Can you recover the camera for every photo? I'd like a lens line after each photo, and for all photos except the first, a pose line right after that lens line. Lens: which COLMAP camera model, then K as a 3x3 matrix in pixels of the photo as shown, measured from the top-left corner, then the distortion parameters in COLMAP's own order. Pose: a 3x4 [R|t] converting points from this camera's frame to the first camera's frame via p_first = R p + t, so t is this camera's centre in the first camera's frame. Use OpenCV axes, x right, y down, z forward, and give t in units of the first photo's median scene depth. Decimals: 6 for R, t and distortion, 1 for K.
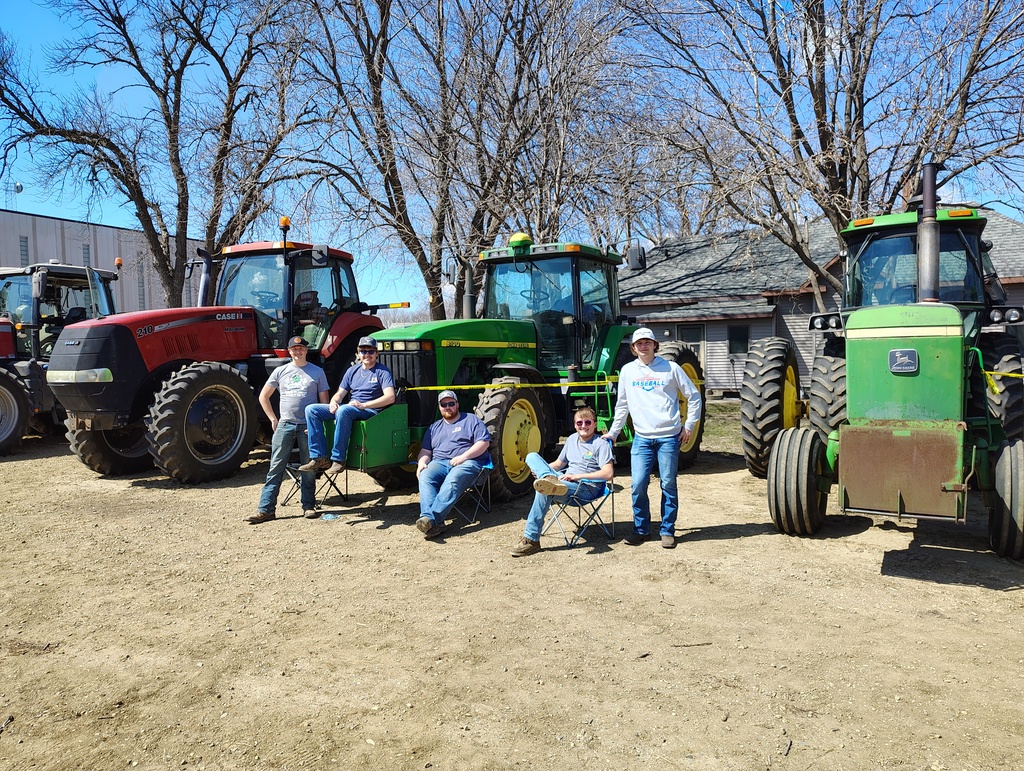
lens RADIAL K [[715.5, 0, 516.4], [0, 715.5, 386.1], [0, 0, 1]] dist [0.010569, -0.010040]
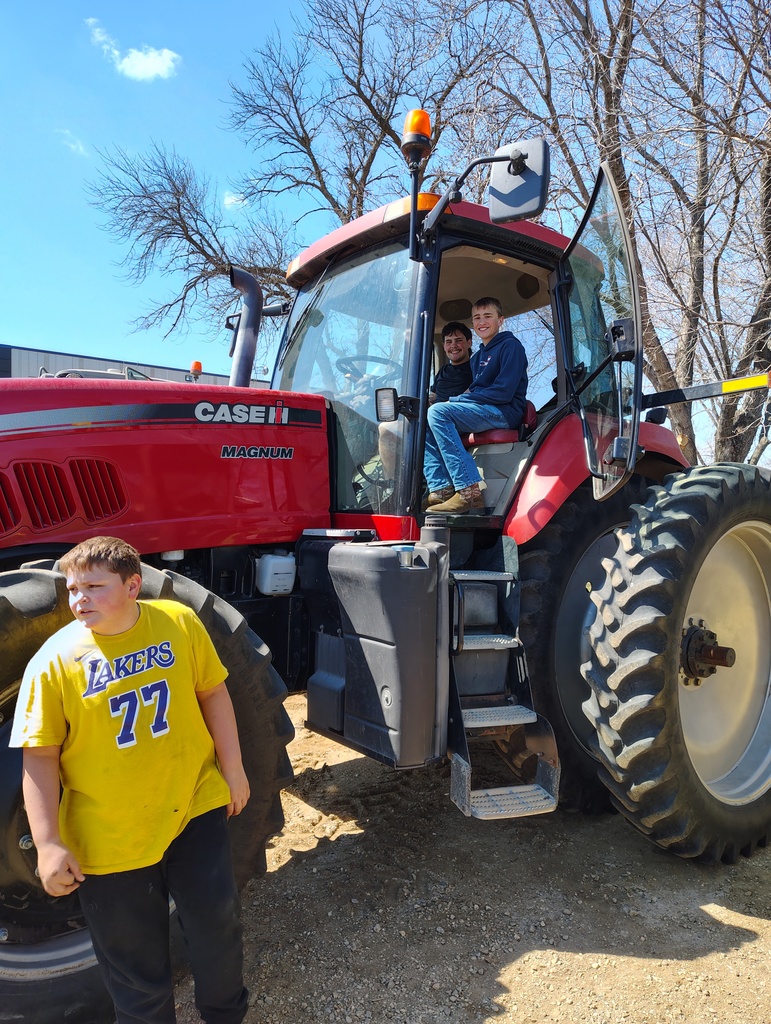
lens RADIAL K [[715.5, 0, 388.1], [0, 715.5, 513.9], [0, 0, 1]] dist [0.010569, -0.010040]
pose [[0.902931, 0.016265, -0.429477, -0.077964], [-0.037851, 0.998410, -0.041766, -0.015561], [0.428115, 0.053968, 0.902111, 0.289774]]
